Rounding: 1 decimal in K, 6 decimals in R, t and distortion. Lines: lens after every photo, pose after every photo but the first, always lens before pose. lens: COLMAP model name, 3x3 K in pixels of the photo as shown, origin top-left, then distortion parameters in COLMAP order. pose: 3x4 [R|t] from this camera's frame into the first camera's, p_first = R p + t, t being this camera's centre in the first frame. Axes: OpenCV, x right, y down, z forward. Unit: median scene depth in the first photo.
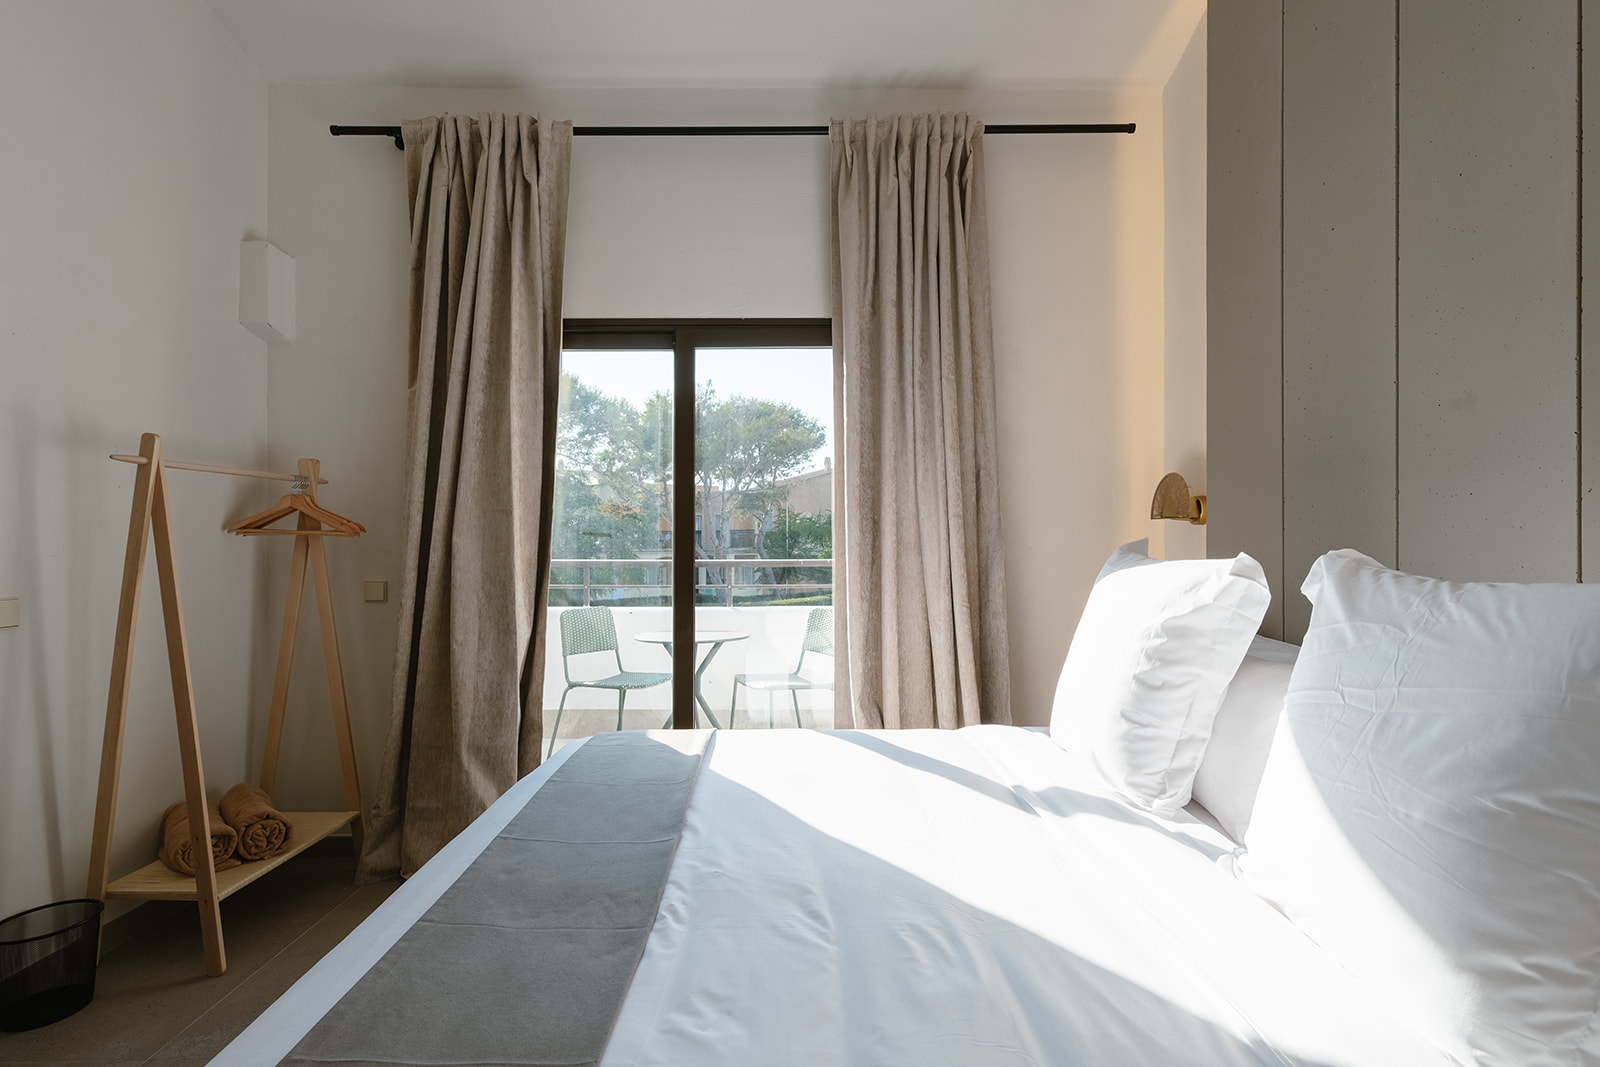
lens RADIAL K [[742.0, 0, 742.5], [0, 742.0, 529.2], [0, 0, 1]] dist [0.000423, -0.000484]
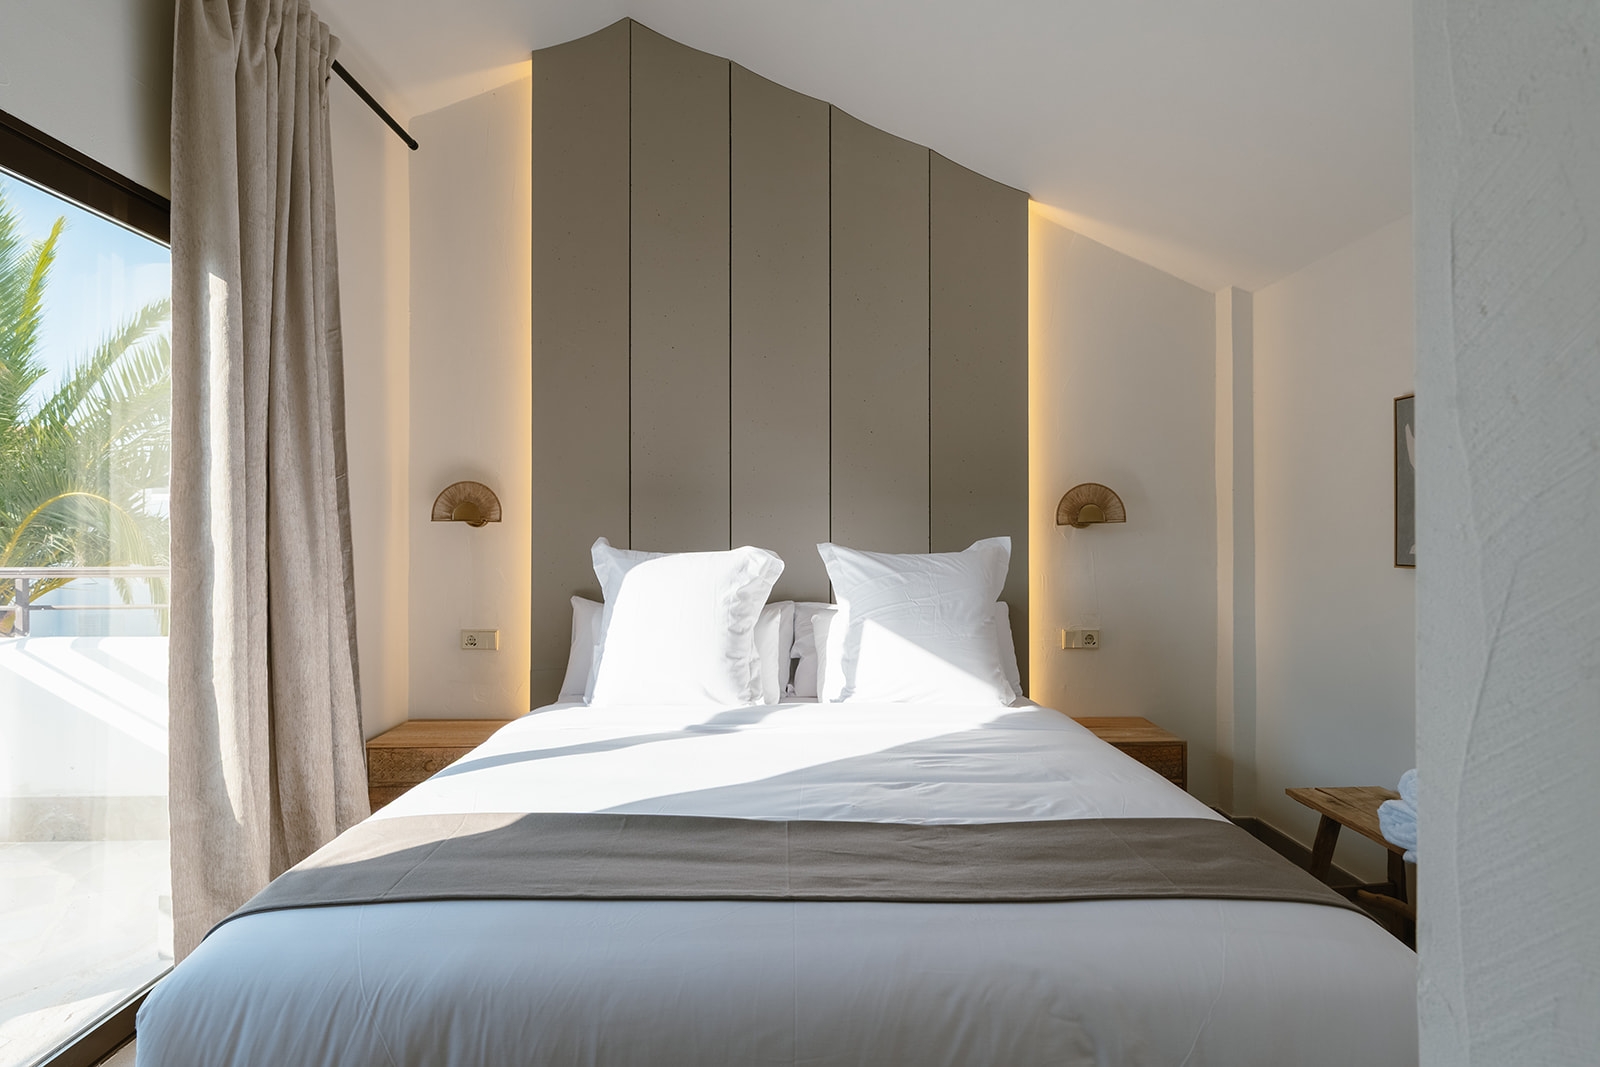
lens RADIAL K [[742.0, 0, 817.2], [0, 742.0, 530.8], [0, 0, 1]] dist [0.000423, -0.000484]
pose [[-0.004576, 0.014852, 0.999879, -1.500918], [-0.005912, 0.999872, -0.014879, 0.030672], [-0.999972, -0.005980, -0.004487, 1.263019]]
